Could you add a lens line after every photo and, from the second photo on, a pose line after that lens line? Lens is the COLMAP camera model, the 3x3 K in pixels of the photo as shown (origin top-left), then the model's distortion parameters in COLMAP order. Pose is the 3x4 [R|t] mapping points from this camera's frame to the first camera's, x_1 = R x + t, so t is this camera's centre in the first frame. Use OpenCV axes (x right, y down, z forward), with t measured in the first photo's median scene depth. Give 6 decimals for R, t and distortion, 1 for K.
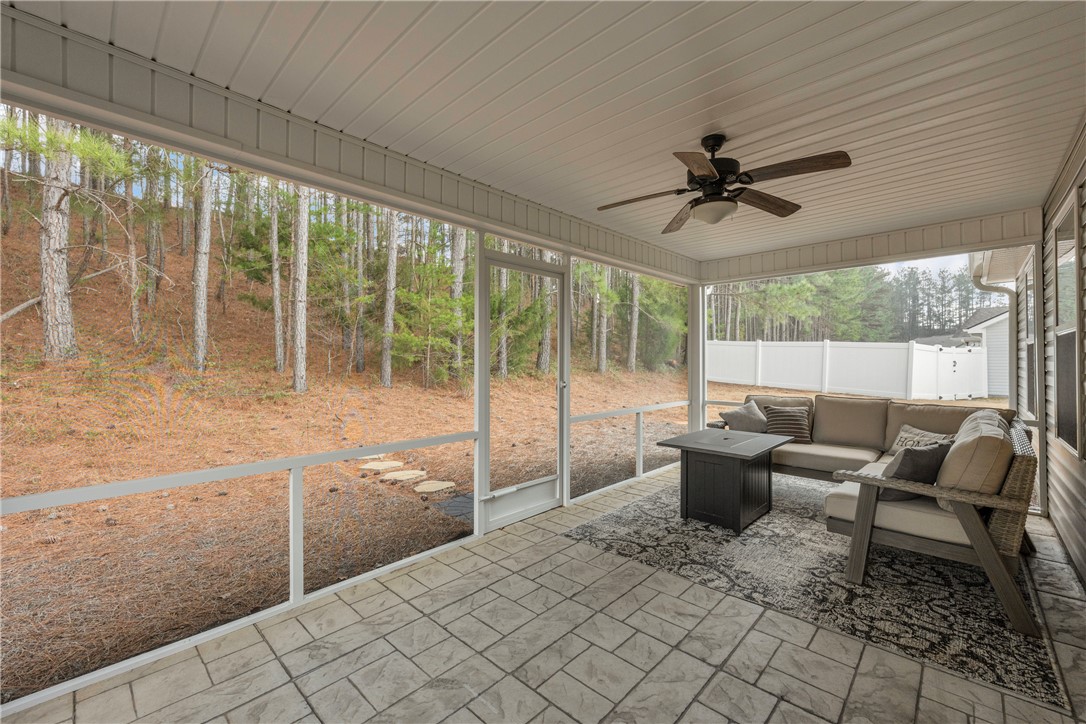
lens RADIAL K [[443.1, 0, 536.8], [0, 443.1, 359.2], [0, 0, 1]] dist [-0.003131, -0.000188]
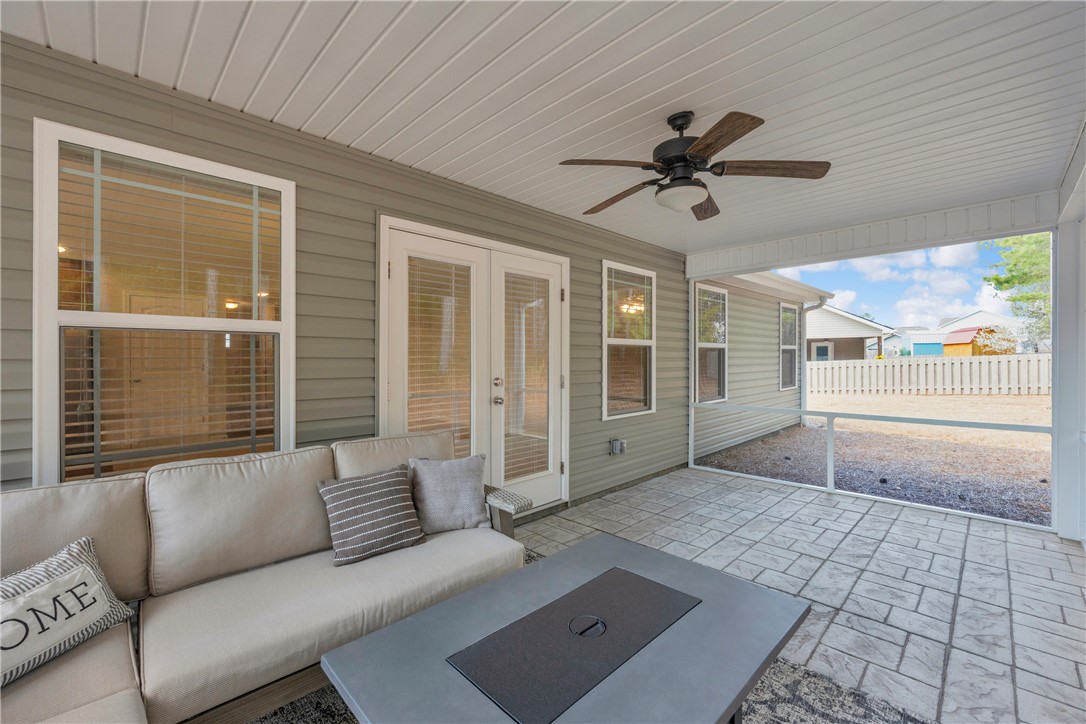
lens RADIAL K [[443.1, 0, 536.8], [0, 443.1, 359.2], [0, 0, 1]] dist [-0.003131, -0.000188]
pose [[-0.999439, 0.006397, 0.032868, 0.666447], [0.006319, 0.999977, -0.002455, 0.002116], [-0.032883, -0.002245, -0.999457, 1.914043]]
